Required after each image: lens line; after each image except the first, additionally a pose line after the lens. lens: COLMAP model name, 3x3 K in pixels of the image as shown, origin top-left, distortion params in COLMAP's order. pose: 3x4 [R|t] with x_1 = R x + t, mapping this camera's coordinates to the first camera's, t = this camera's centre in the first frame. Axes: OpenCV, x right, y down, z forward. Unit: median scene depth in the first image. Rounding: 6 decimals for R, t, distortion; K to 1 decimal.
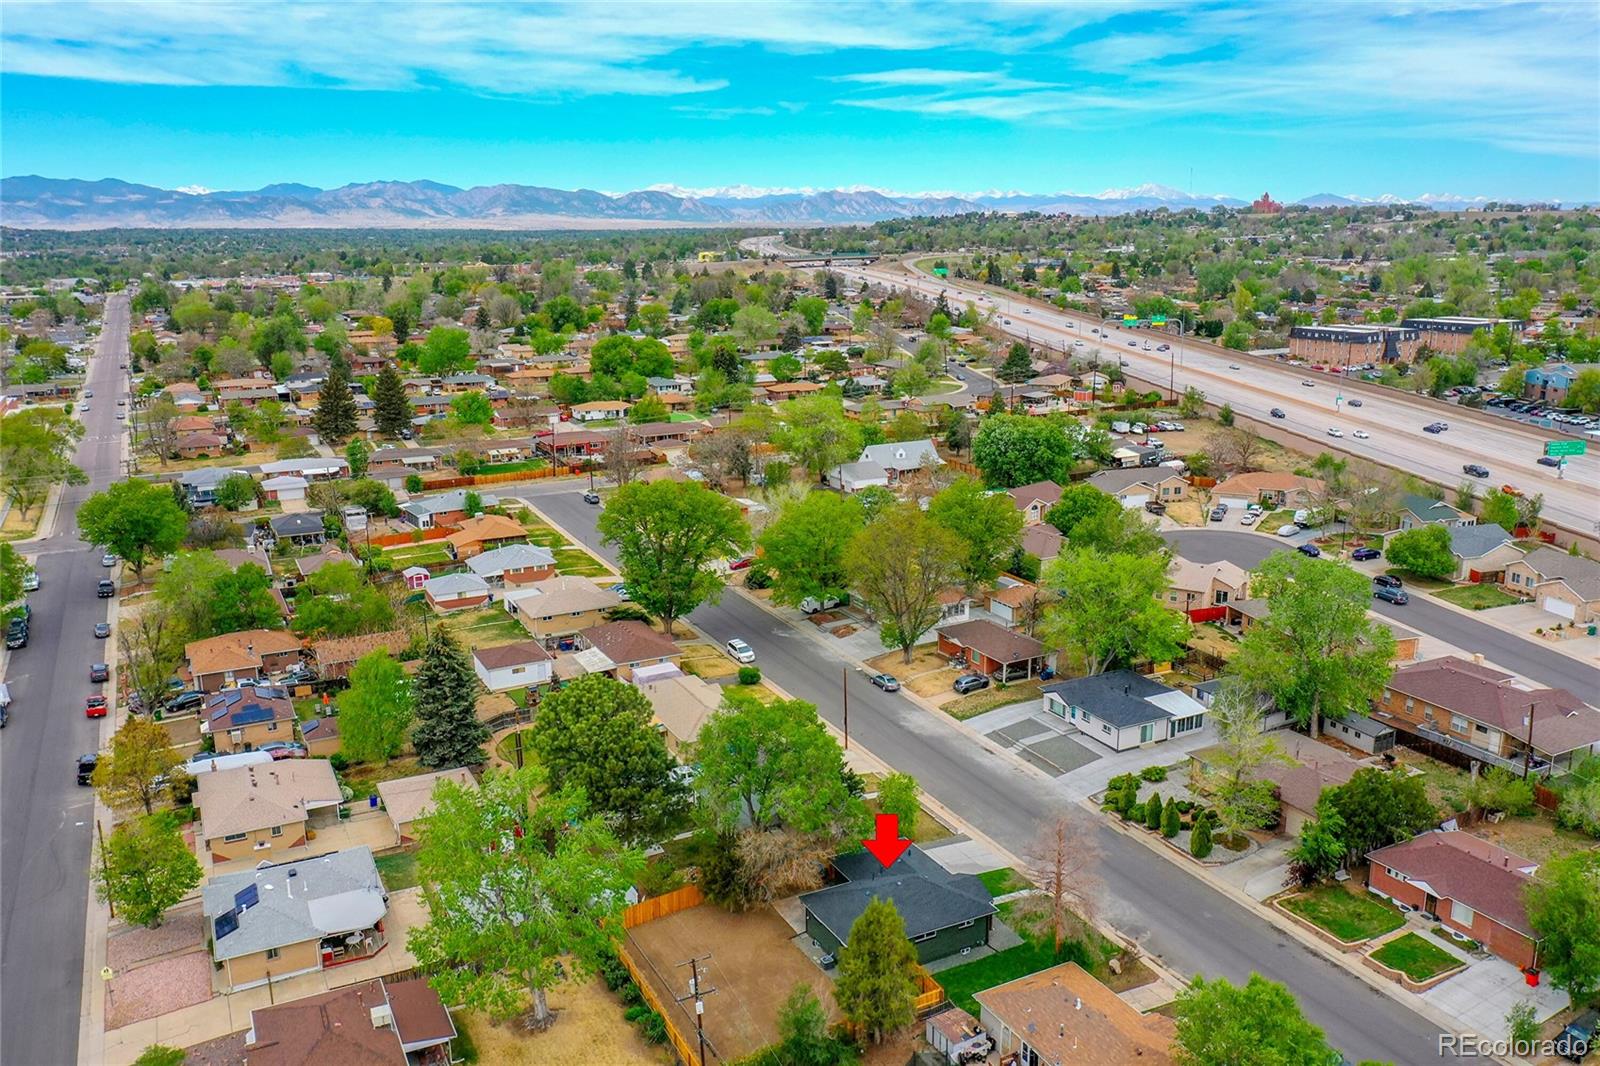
lens RADIAL K [[1268.1, 0, 800.0], [0, 1268.1, 533.0], [0, 0, 1]] dist [-0.030609, -0.001837]
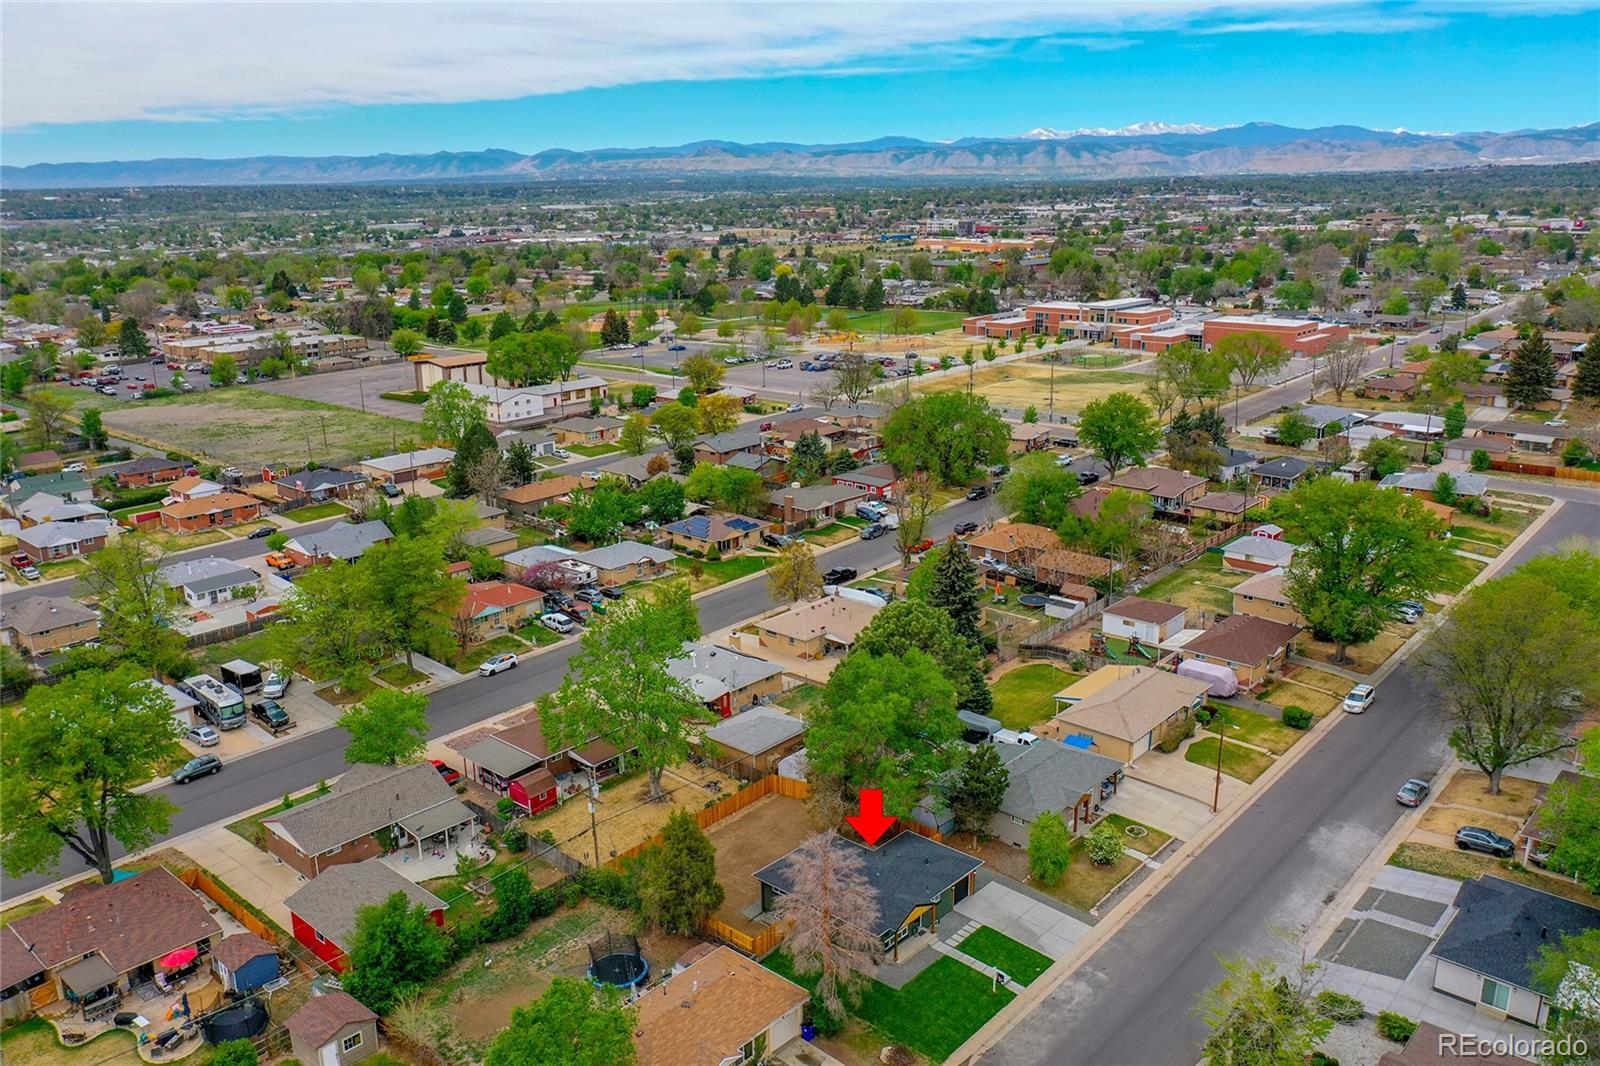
lens RADIAL K [[1268.1, 0, 800.0], [0, 1268.1, 533.0], [0, 0, 1]] dist [-0.030609, -0.001837]
pose [[0.381788, 0.282016, -0.880173, 0.750654], [-0.244470, 0.949207, 0.198093, -0.115579], [0.891332, 0.139546, 0.431340, 0.487001]]
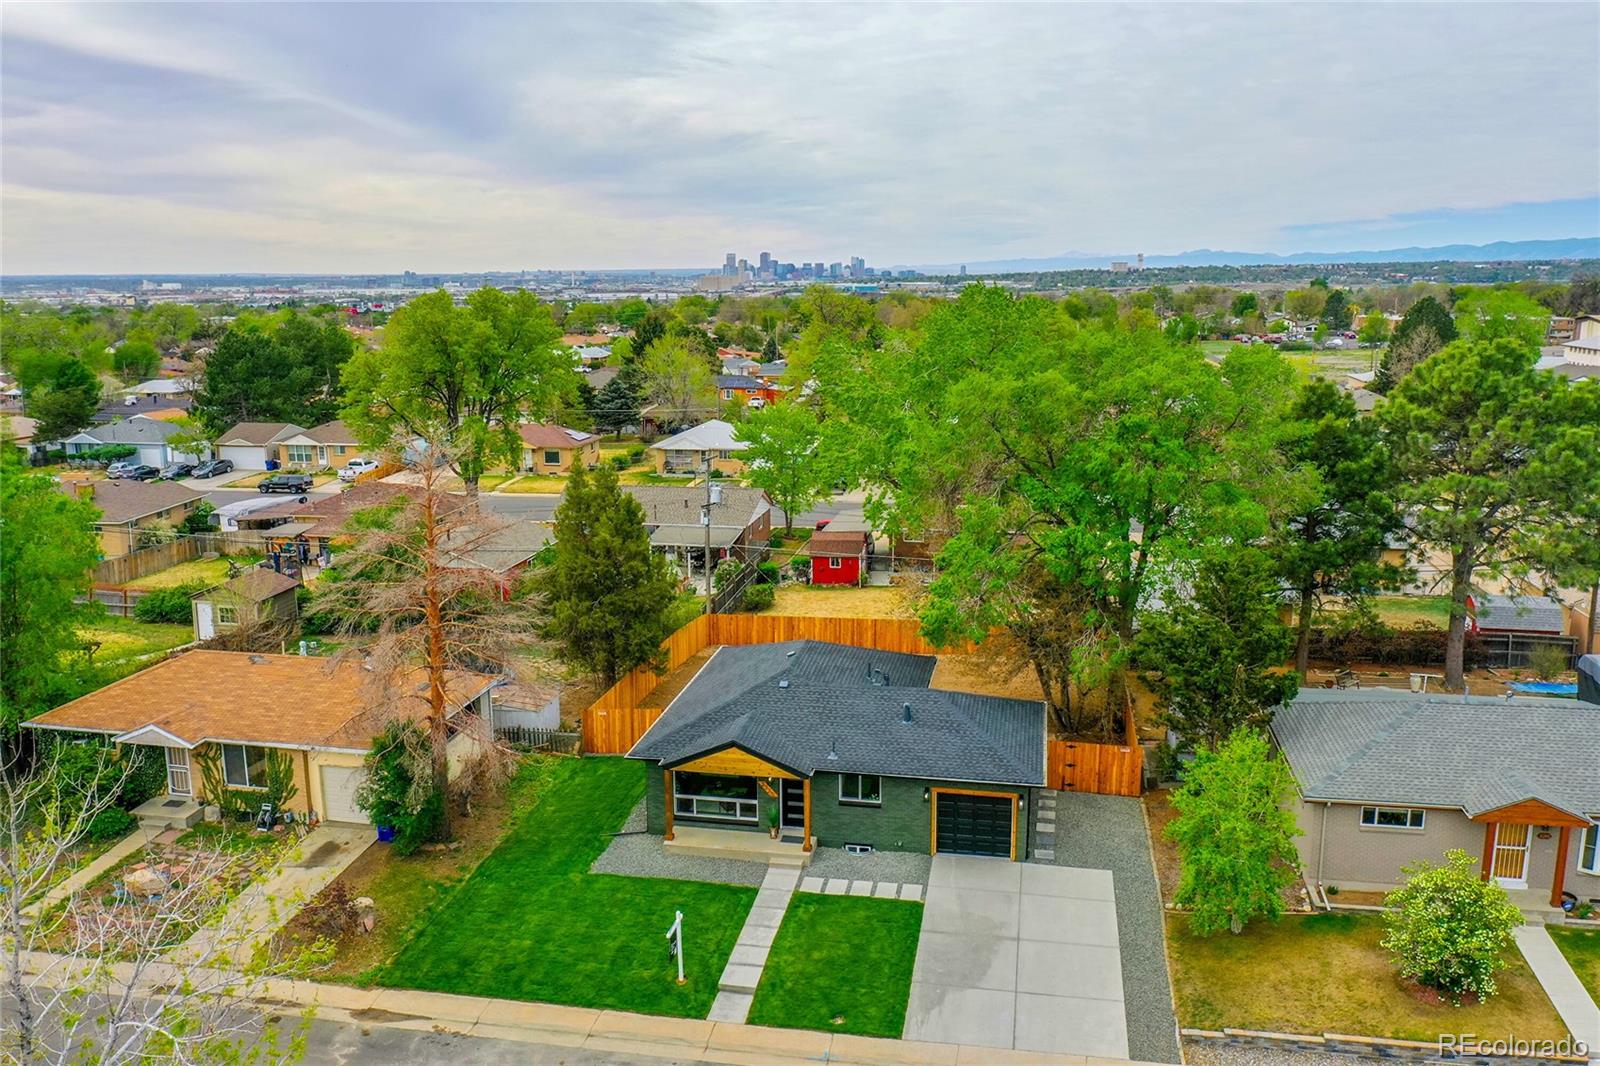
lens RADIAL K [[1268.1, 0, 800.0], [0, 1268.1, 533.0], [0, 0, 1]] dist [-0.030609, -0.001837]
pose [[-0.619722, 0.202297, -0.758301, 0.370137], [-0.162887, 0.912016, 0.376424, 0.065808], [0.767732, 0.356795, -0.532245, 1.134088]]
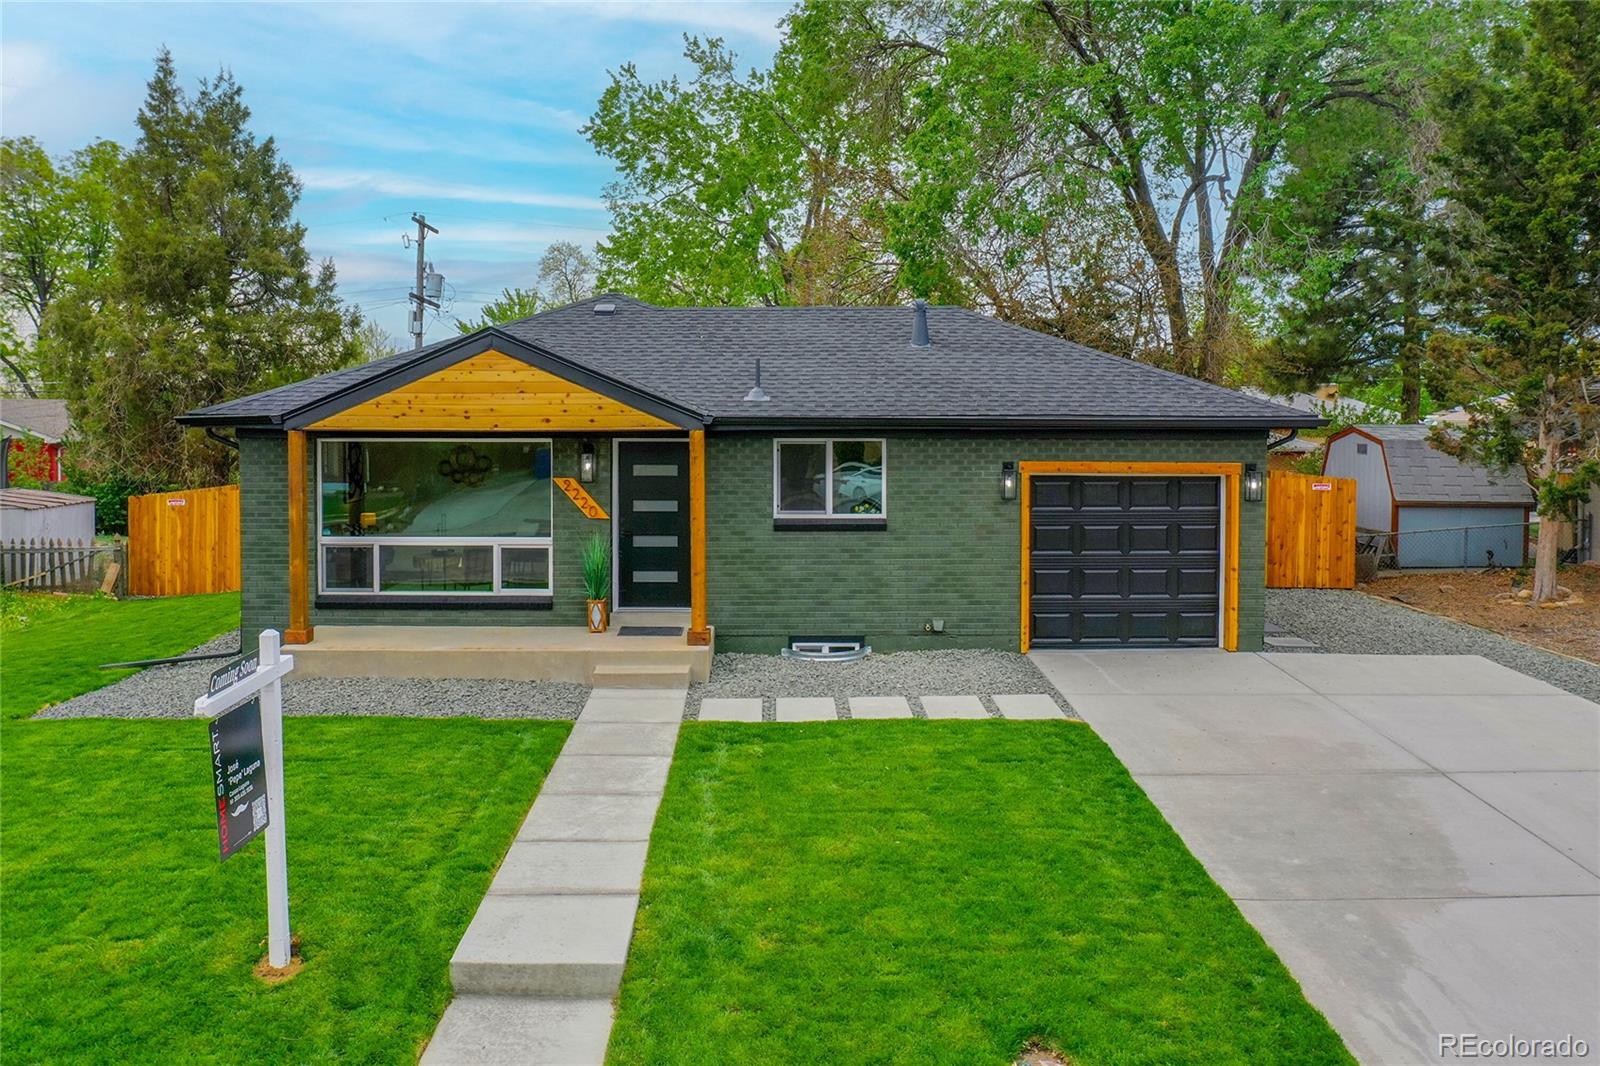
lens RADIAL K [[1320.0, 0, 784.3], [0, 1320.0, 405.3], [0, 0, 1]] dist [-0.024913, -0.002241]
pose [[-0.453868, 0.052406, -0.889526, 0.227431], [-0.201318, 0.966427, 0.159656, 0.237554], [0.868029, 0.251541, -0.428080, 1.034674]]
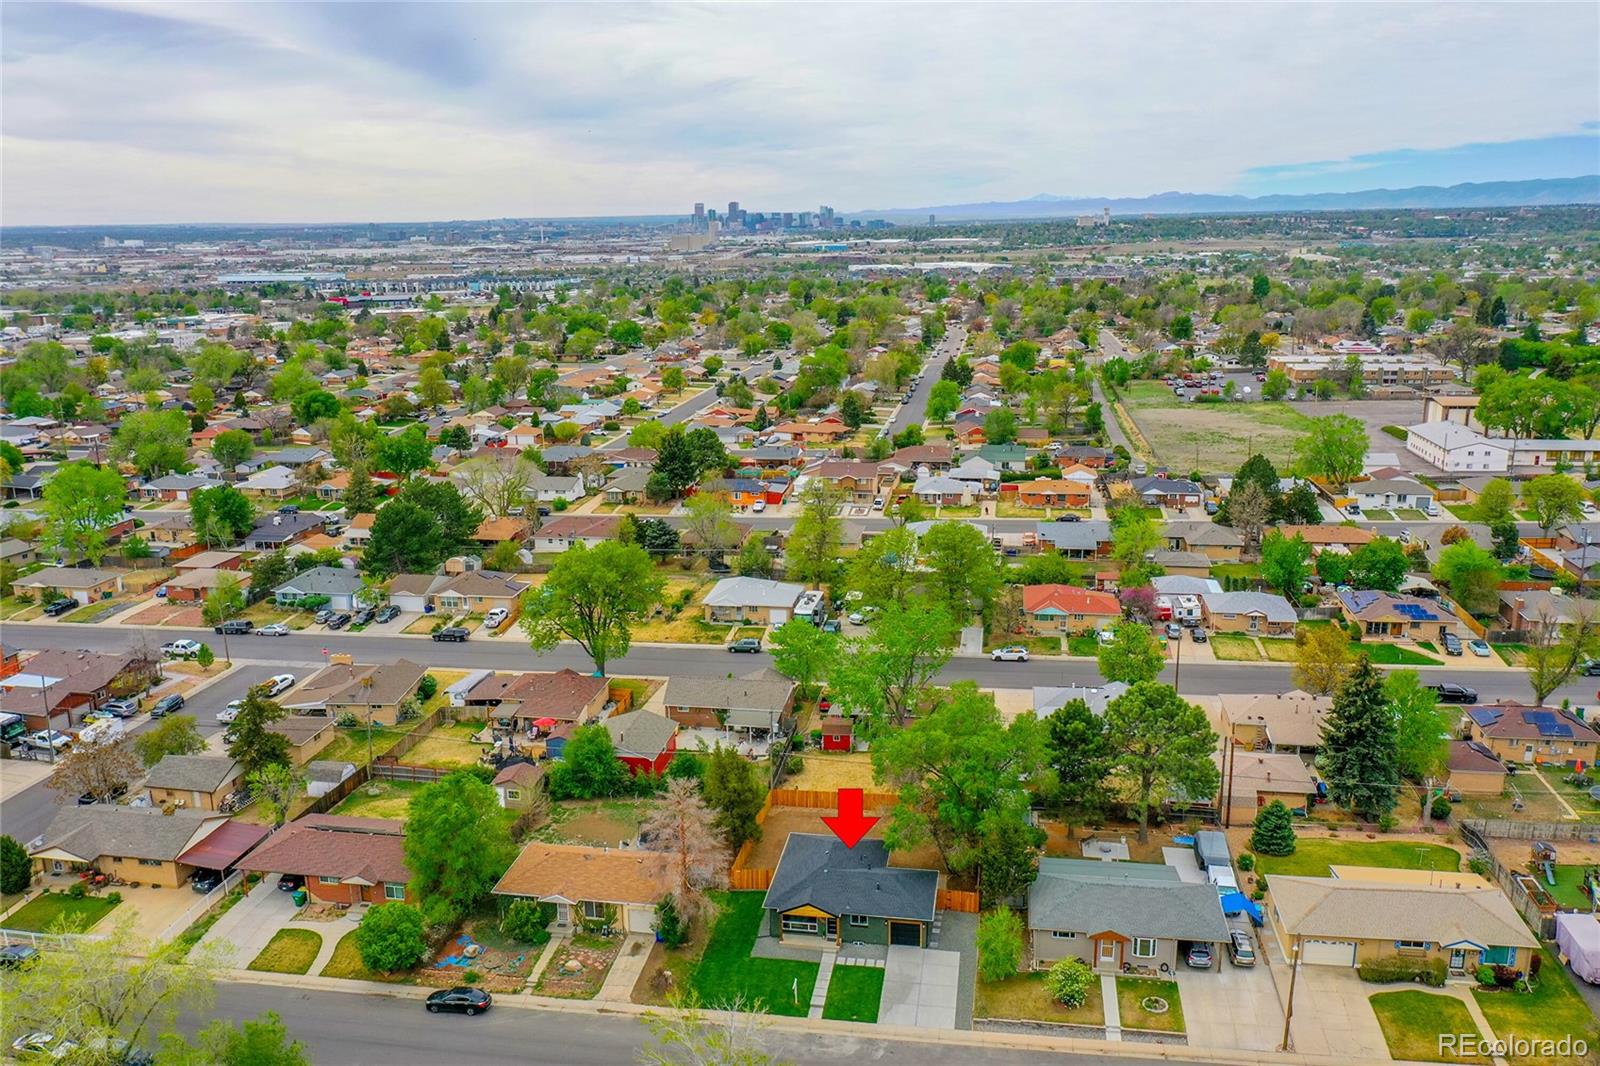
lens RADIAL K [[1268.1, 0, 800.0], [0, 1268.1, 533.0], [0, 0, 1]] dist [-0.030609, -0.001837]
pose [[-0.600134, 0.241714, -0.762505, 0.739591], [-0.160129, 0.897651, 0.410586, -0.339401], [0.783708, 0.368506, -0.500006, 1.293568]]
